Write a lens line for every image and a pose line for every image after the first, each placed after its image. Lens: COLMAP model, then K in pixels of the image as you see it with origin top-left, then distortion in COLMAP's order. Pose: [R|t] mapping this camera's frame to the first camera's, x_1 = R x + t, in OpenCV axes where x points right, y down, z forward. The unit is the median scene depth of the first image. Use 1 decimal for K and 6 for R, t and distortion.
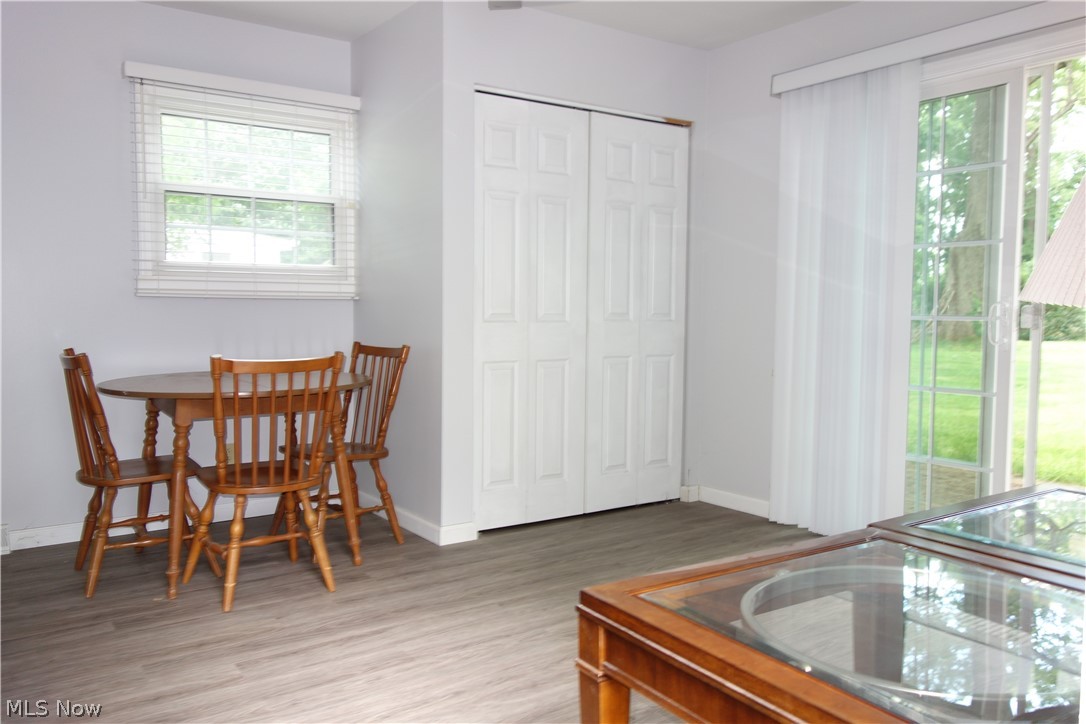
lens RADIAL K [[863.8, 0, 543.0], [0, 863.8, 362.0], [0, 0, 1]] dist [0.005432, -0.001140]
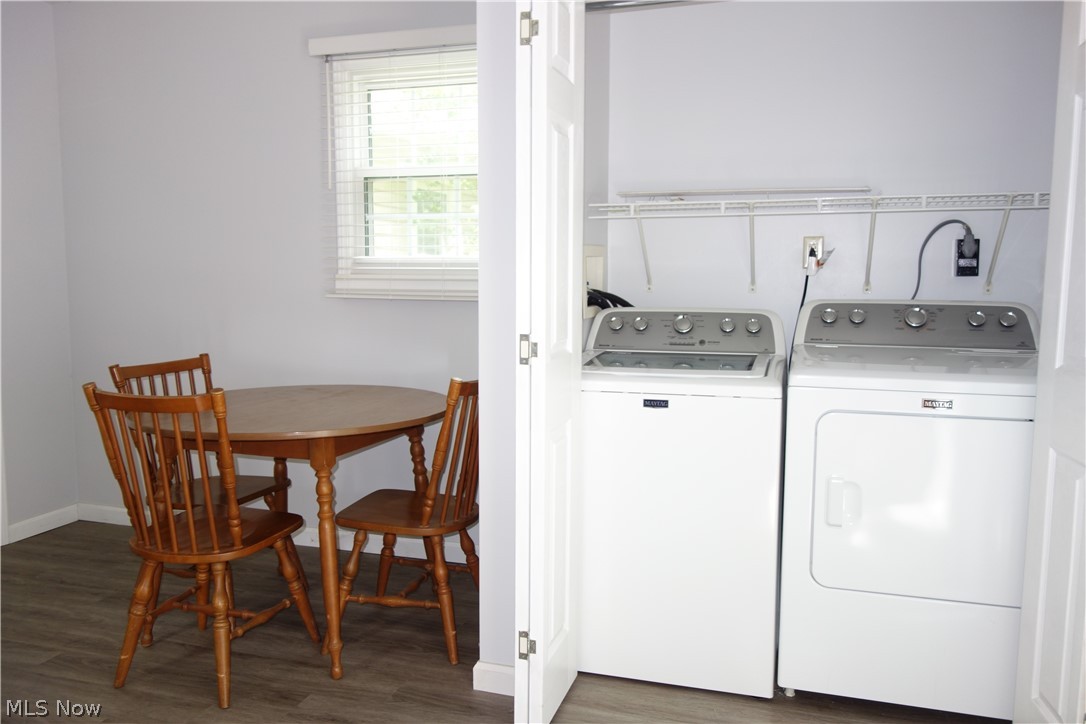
lens RADIAL K [[863.8, 0, 543.0], [0, 863.8, 362.0], [0, 0, 1]] dist [0.005432, -0.001140]
pose [[0.589336, 0.082861, -0.803627, 0.397680], [-0.048009, 0.996560, 0.067547, -0.078282], [0.806460, -0.001227, 0.591287, 0.621479]]
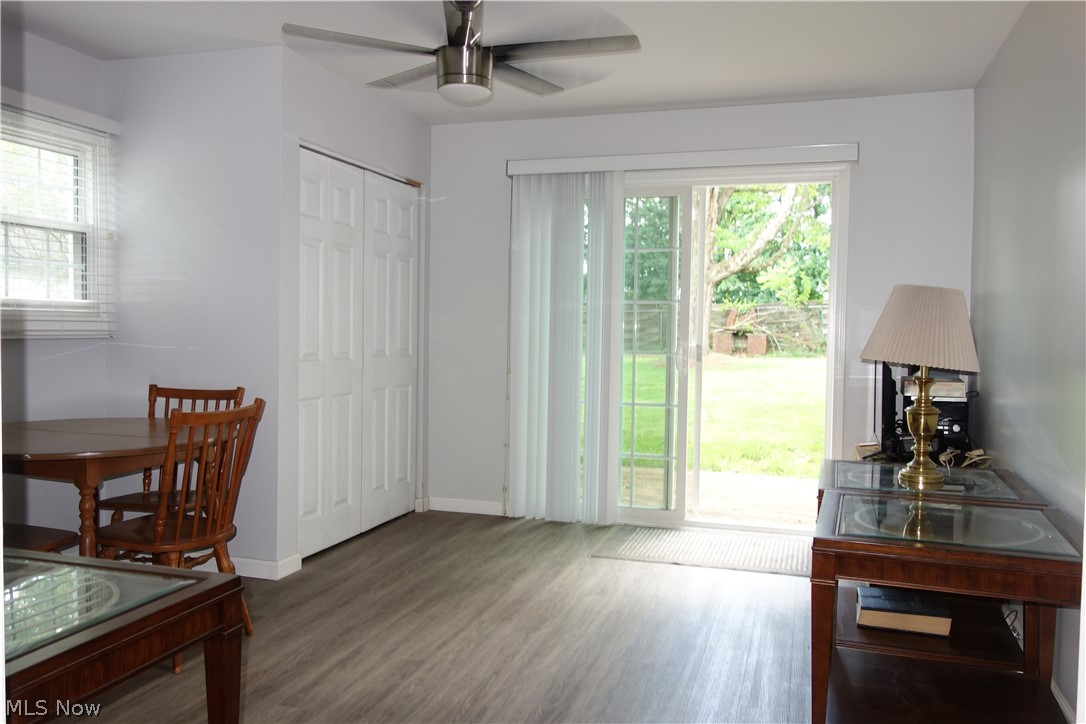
lens RADIAL K [[877.4, 0, 543.0], [0, 877.4, 362.0], [0, 0, 1]] dist [0.000289, 0.000367]
pose [[0.788503, -0.019958, 0.614707, -0.498724], [0.027740, 0.999610, -0.003129, -0.035129], [-0.614405, 0.019519, 0.788749, -0.027172]]
